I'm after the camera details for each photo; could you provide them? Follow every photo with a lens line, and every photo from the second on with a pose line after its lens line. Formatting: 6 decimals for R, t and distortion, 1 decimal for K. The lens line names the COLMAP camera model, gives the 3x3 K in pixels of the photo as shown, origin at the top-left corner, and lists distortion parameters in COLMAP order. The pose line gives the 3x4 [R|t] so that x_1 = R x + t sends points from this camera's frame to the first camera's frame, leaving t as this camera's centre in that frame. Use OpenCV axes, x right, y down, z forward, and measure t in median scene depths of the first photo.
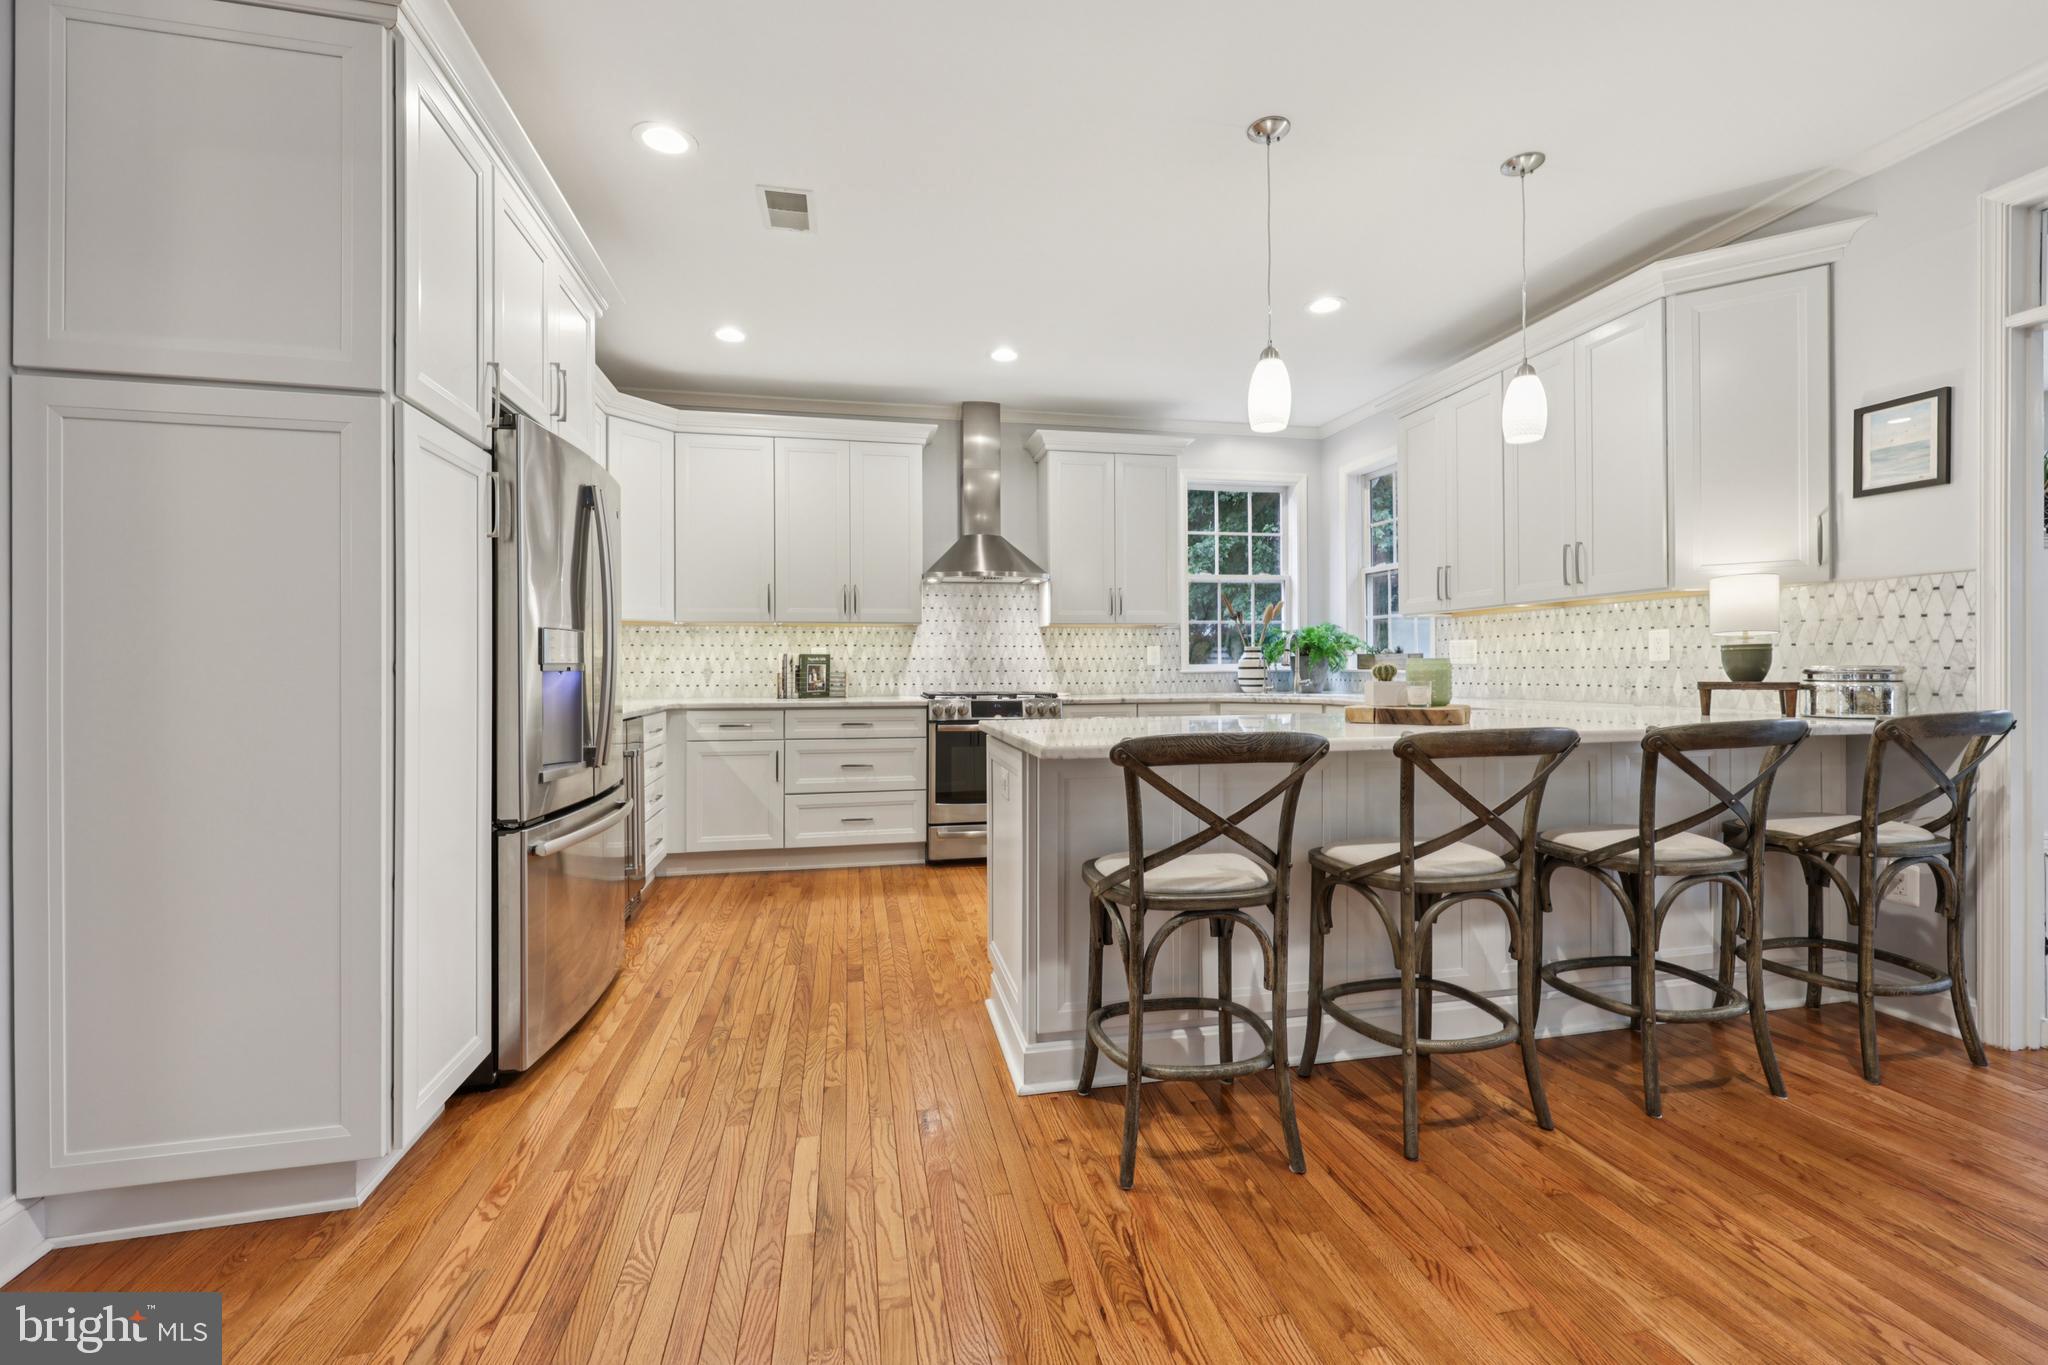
lens RADIAL K [[823.7, 0, 1040.6], [0, 823.7, 673.3], [0, 0, 1]] dist [0.002344, 0.000373]
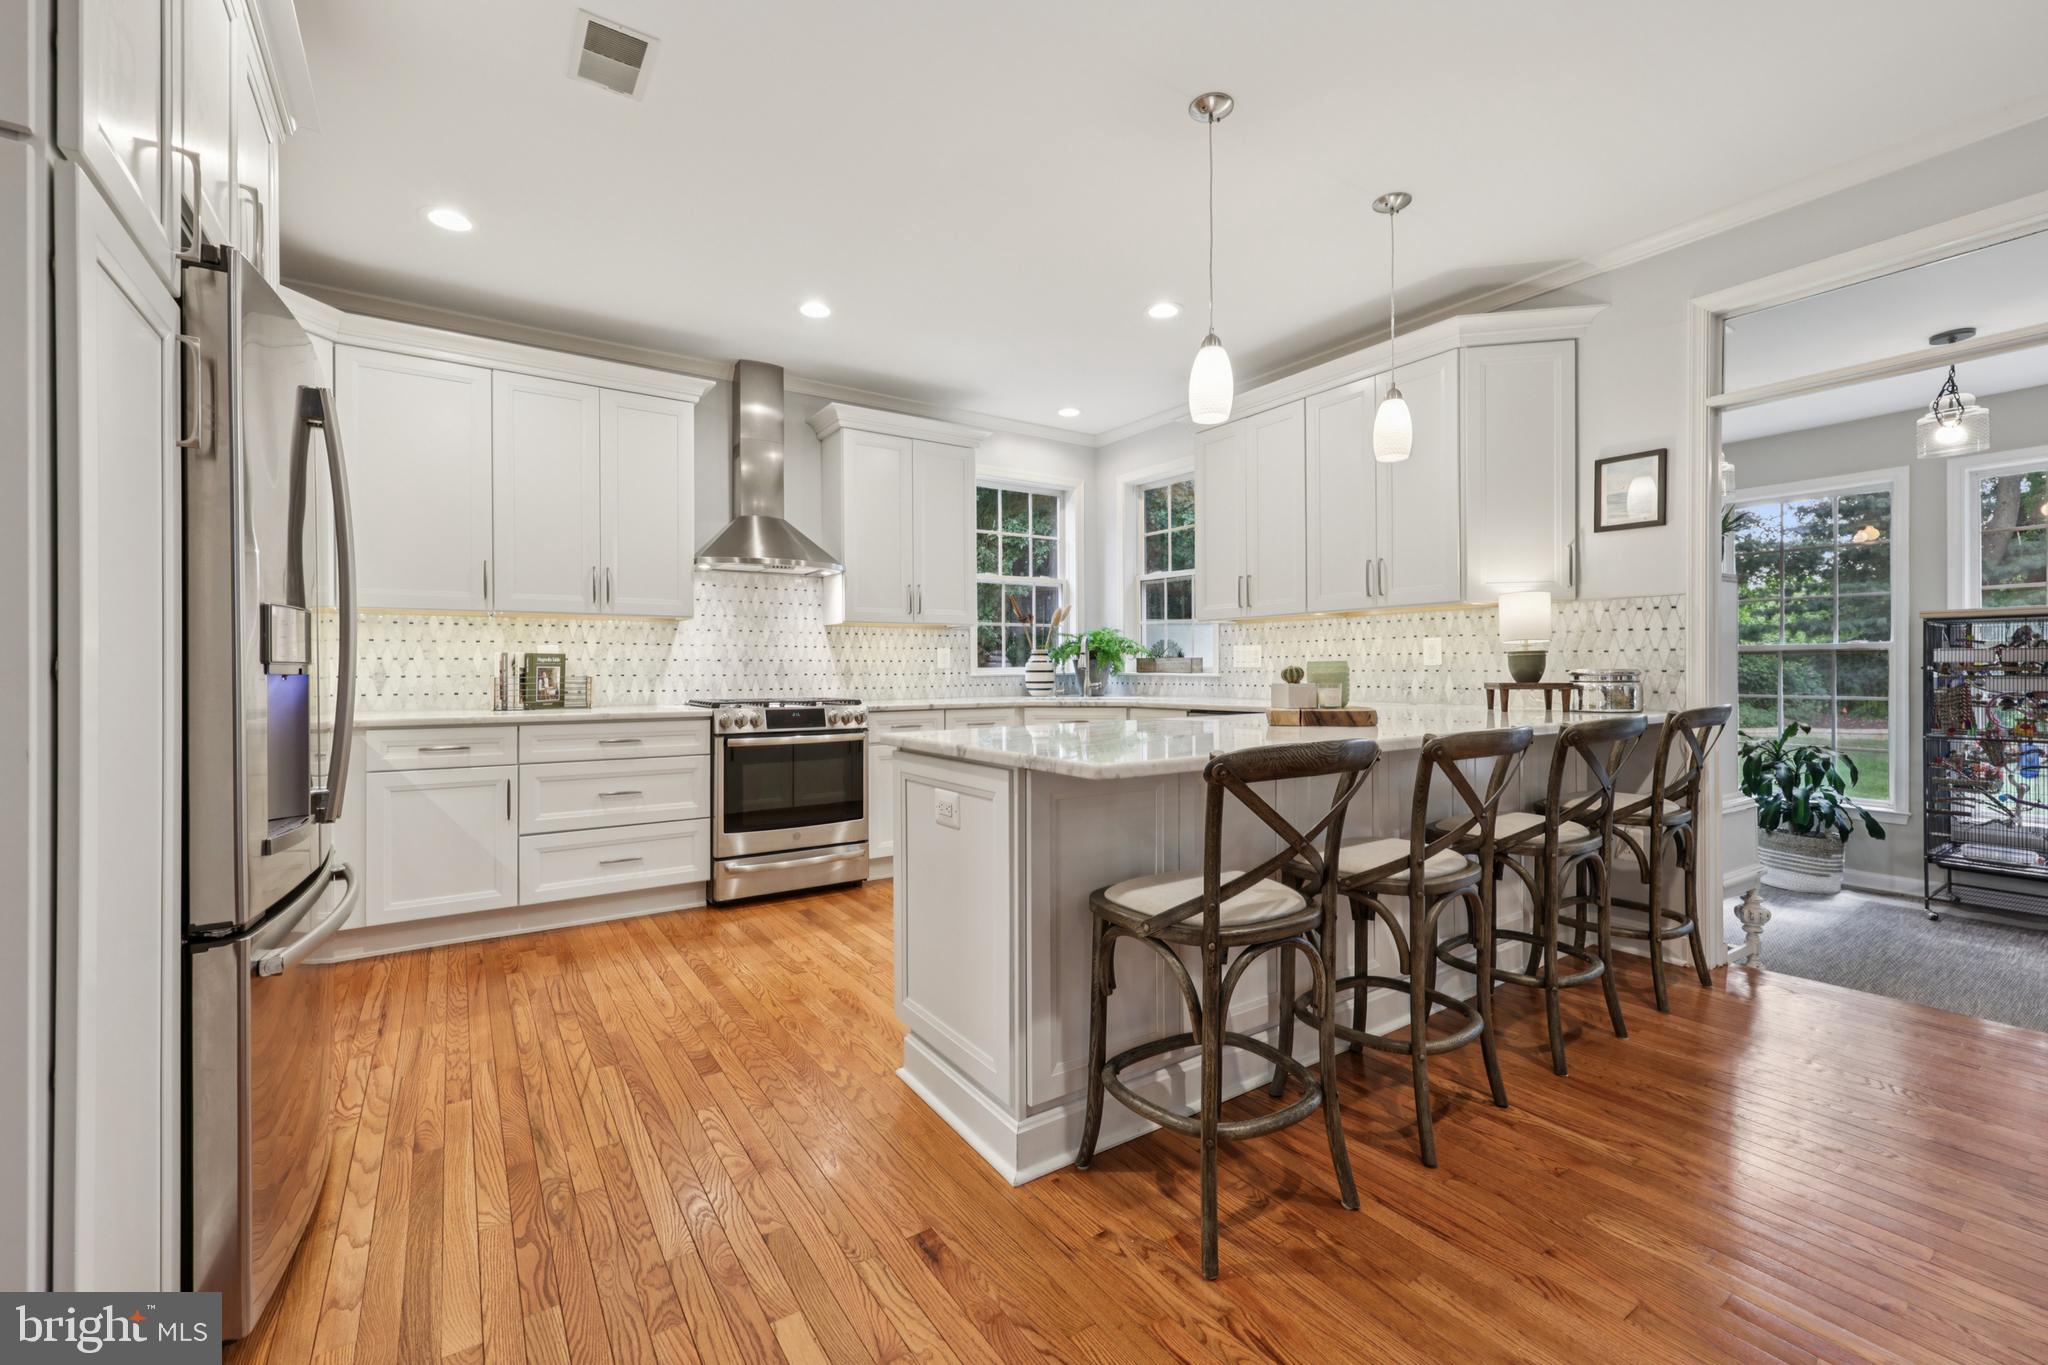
lens RADIAL K [[826.4, 0, 1030.8], [0, 826.4, 675.3], [0, 0, 1]] dist [0.000593, 0.000469]
pose [[0.927811, -0.001237, 0.373048, -0.154955], [0.002134, 0.999996, -0.001991, 0.000251], [-0.373044, 0.002643, 0.927810, 0.108041]]
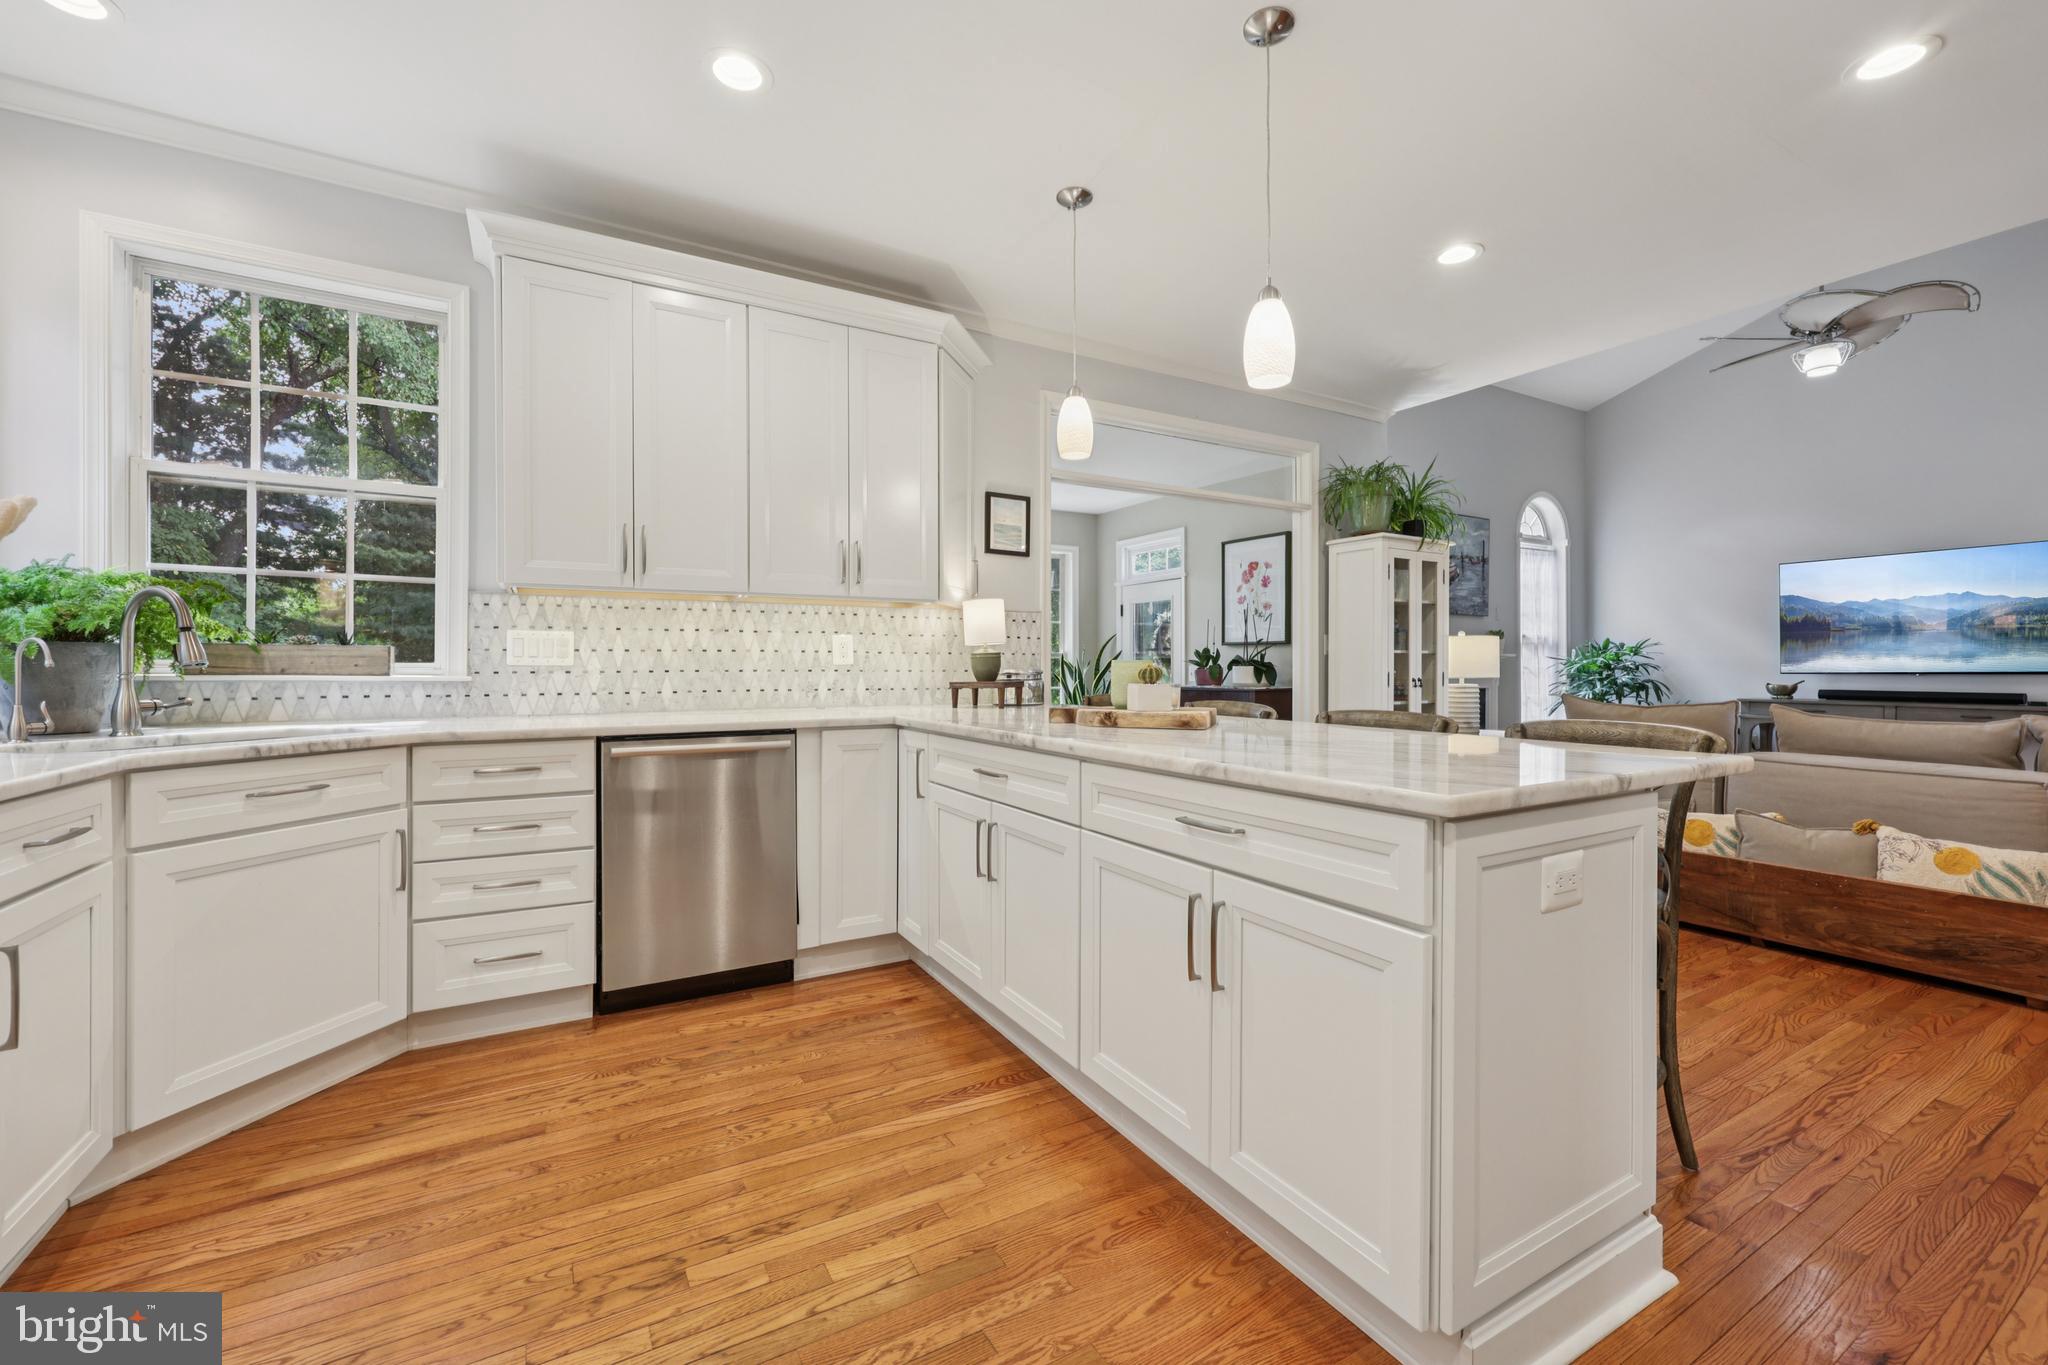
lens RADIAL K [[826.4, 0, 1030.8], [0, 826.4, 675.3], [0, 0, 1]] dist [0.000593, 0.000469]
pose [[-0.288644, -0.003161, 0.957431, -0.257595], [0.008703, 0.999945, 0.005926, -0.004173], [-0.957397, 0.010043, -0.288600, 0.833162]]
